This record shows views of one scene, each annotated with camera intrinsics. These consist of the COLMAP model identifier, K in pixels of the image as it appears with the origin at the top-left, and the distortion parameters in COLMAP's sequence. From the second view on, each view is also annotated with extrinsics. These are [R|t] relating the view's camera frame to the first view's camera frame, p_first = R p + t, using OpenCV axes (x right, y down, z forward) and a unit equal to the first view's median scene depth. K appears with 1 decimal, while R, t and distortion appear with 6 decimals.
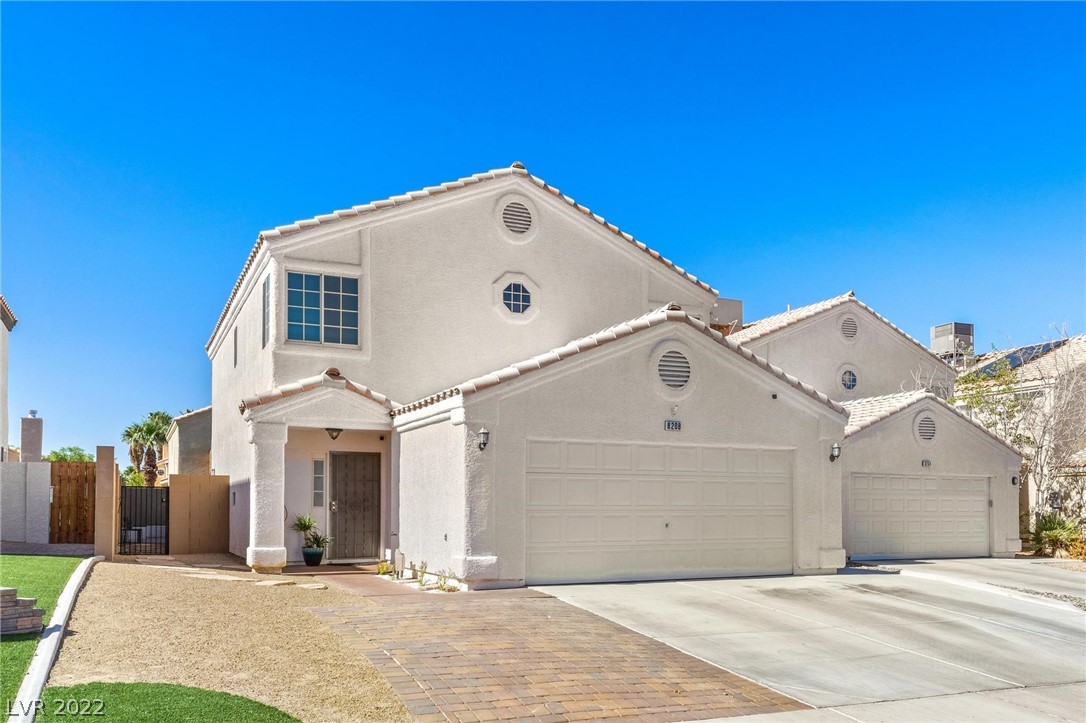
lens RADIAL K [[598.5, 0, 543.1], [0, 598.5, 355.4], [0, 0, 1]] dist [0.000677, 0.000505]
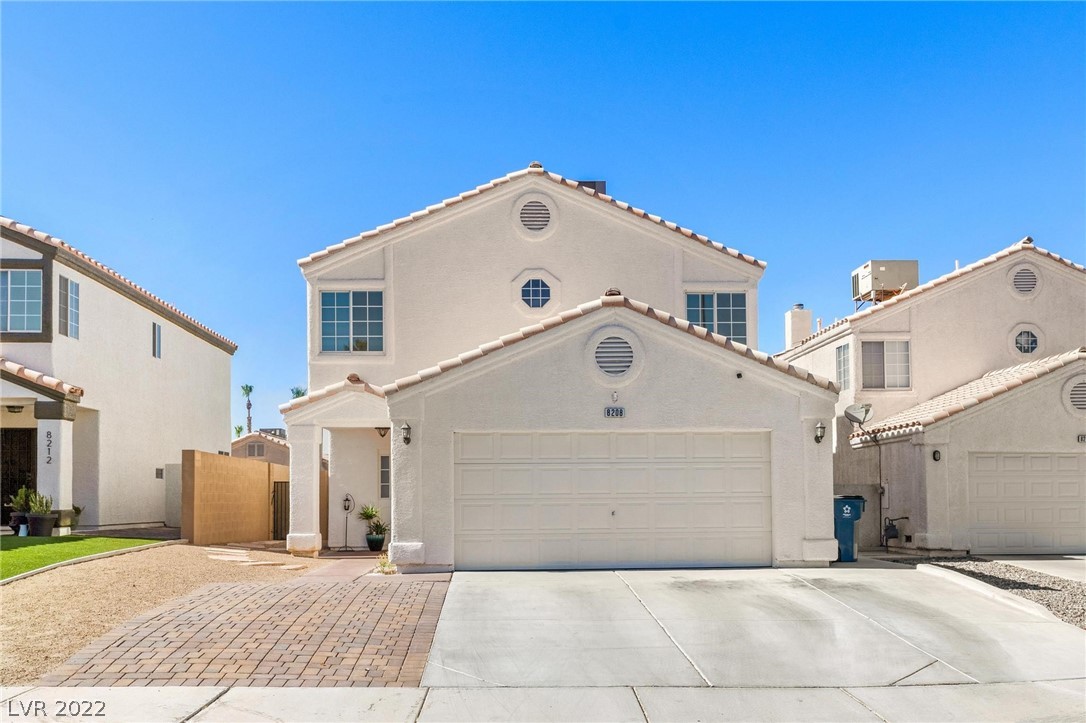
lens RADIAL K [[594.6, 0, 536.2], [0, 594.6, 337.1], [0, 0, 1]] dist [0.000656, 0.001002]
pose [[0.961133, -0.080477, -0.264098, 0.257683], [0.076755, 0.996751, -0.024400, 0.005383], [0.265203, 0.003181, 0.964187, 0.012858]]
